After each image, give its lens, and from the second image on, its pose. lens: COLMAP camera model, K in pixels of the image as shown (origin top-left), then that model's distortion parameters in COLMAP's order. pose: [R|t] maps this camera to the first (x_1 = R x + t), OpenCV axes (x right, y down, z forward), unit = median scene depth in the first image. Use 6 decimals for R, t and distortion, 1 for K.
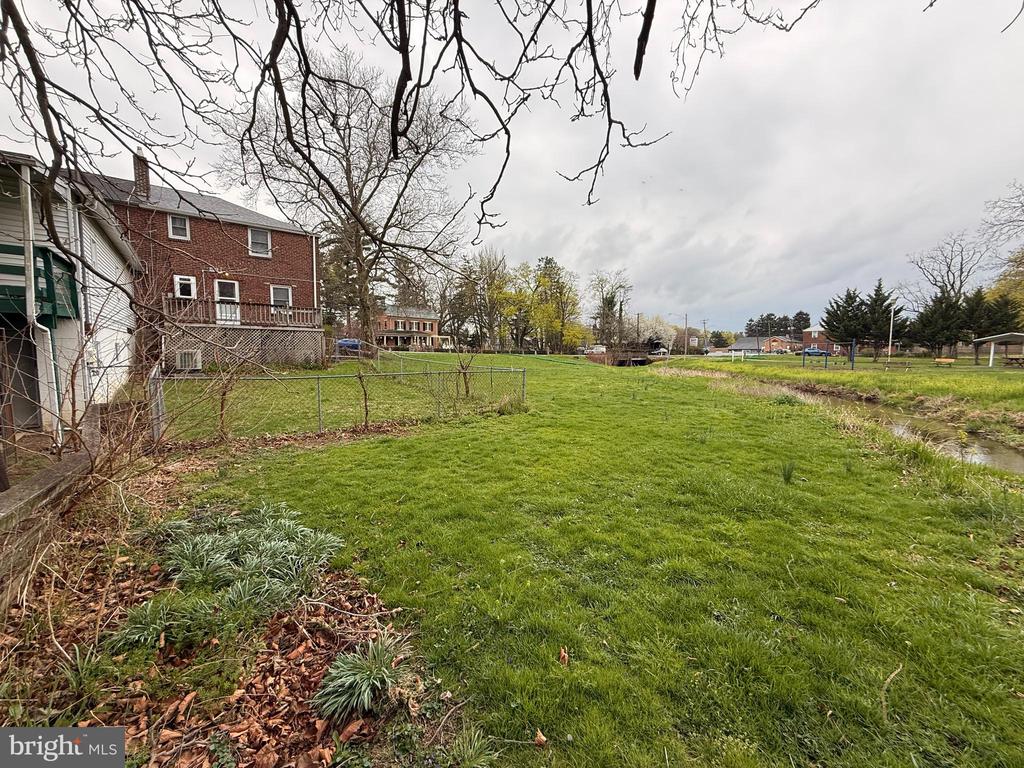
lens RADIAL K [[406.1, 0, 510.9], [0, 406.1, 380.5], [0, 0, 1]] dist [-0.003777, 0.000453]
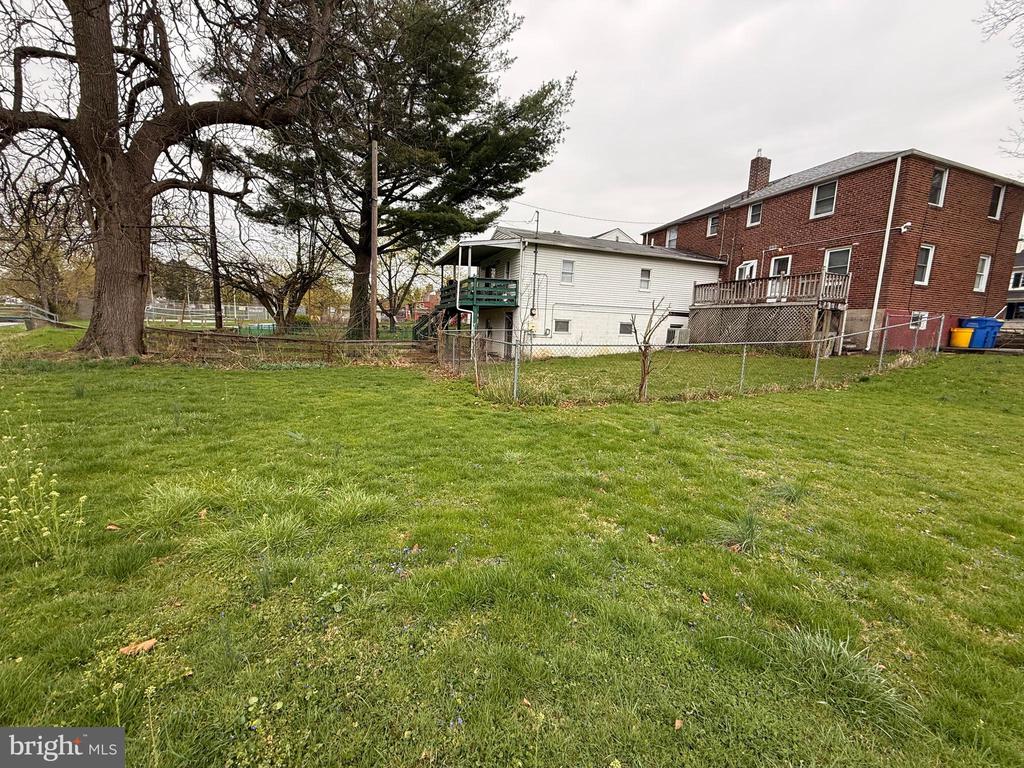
lens RADIAL K [[406.1, 0, 517.0], [0, 406.1, 382.6], [0, 0, 1]] dist [-0.003777, 0.000453]
pose [[-0.333108, 0.135214, -0.933143, 1.815818], [-0.069972, 0.983391, 0.167473, -0.281943], [0.940289, 0.121080, -0.318114, 3.105978]]
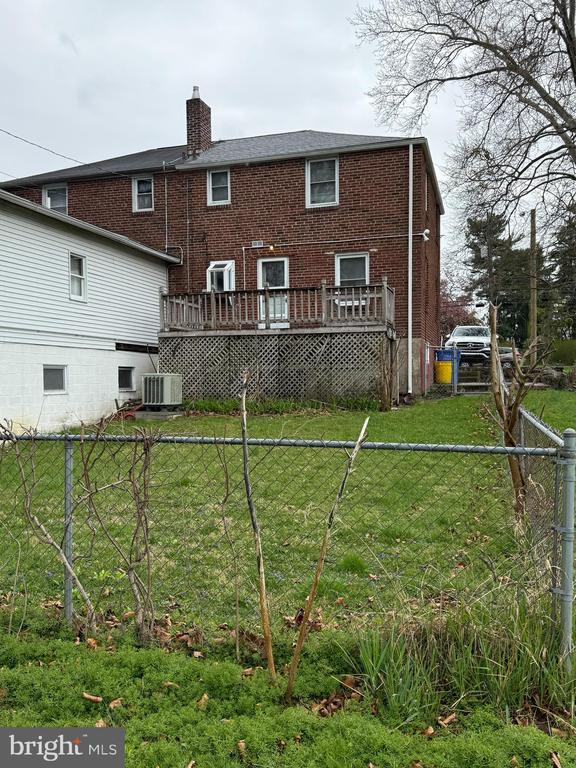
lens RADIAL K [[671.4, 0, 283.9], [0, 671.4, 386.6], [0, 0, 1]] dist [0.082037, -0.010576]
pose [[0.555946, 0.016449, -0.831056, 0.673716], [-0.033856, 0.999423, -0.002866, -0.195920], [0.830529, 0.029730, 0.556182, 1.853579]]
